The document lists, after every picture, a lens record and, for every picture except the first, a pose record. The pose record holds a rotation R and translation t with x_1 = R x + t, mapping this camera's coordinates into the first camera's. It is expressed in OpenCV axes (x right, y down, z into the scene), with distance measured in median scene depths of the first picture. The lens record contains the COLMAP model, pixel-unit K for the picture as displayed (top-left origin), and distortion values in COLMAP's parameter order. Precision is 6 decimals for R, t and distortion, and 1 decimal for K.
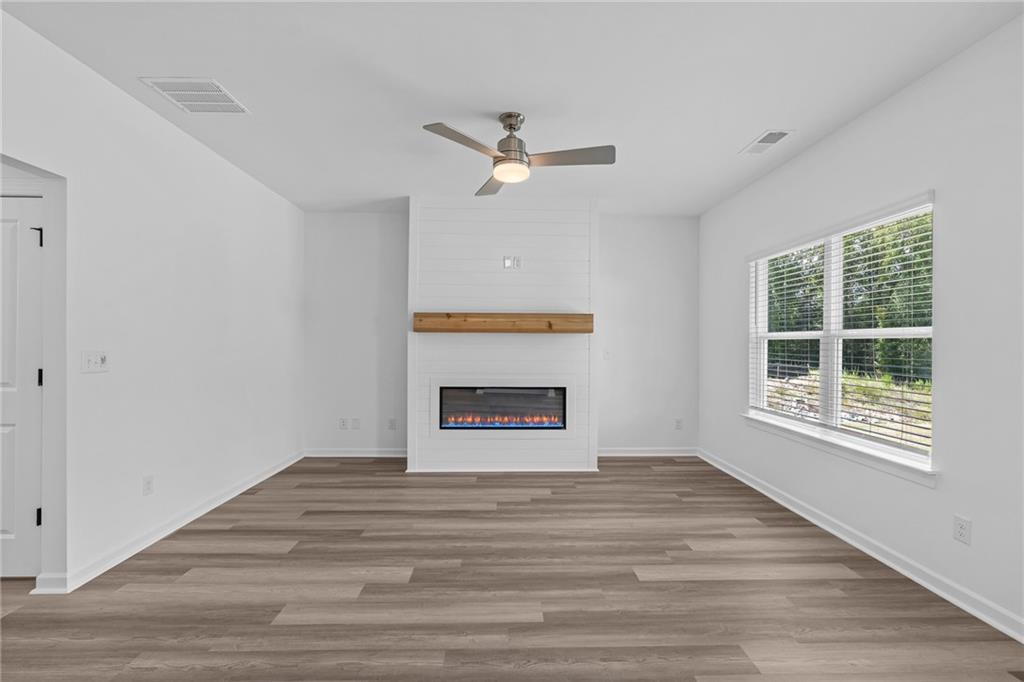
lens RADIAL K [[467.9, 0, 513.5], [0, 467.9, 341.9], [0, 0, 1]] dist [-0.000886, -0.000034]
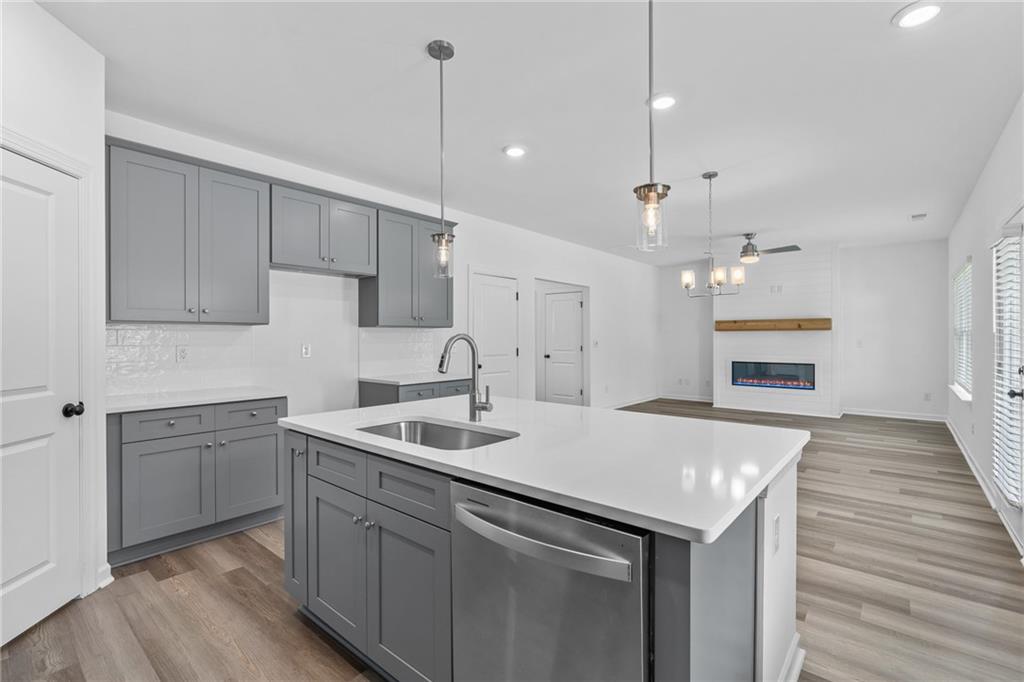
lens RADIAL K [[467.9, 0, 512.7], [0, 467.9, 346.7], [0, 0, 1]] dist [-0.000886, -0.000034]
pose [[0.753586, 0.007094, -0.657311, 0.402404], [0.007505, 0.999784, 0.019394, -0.001171], [0.657306, -0.019548, 0.753370, -0.932308]]
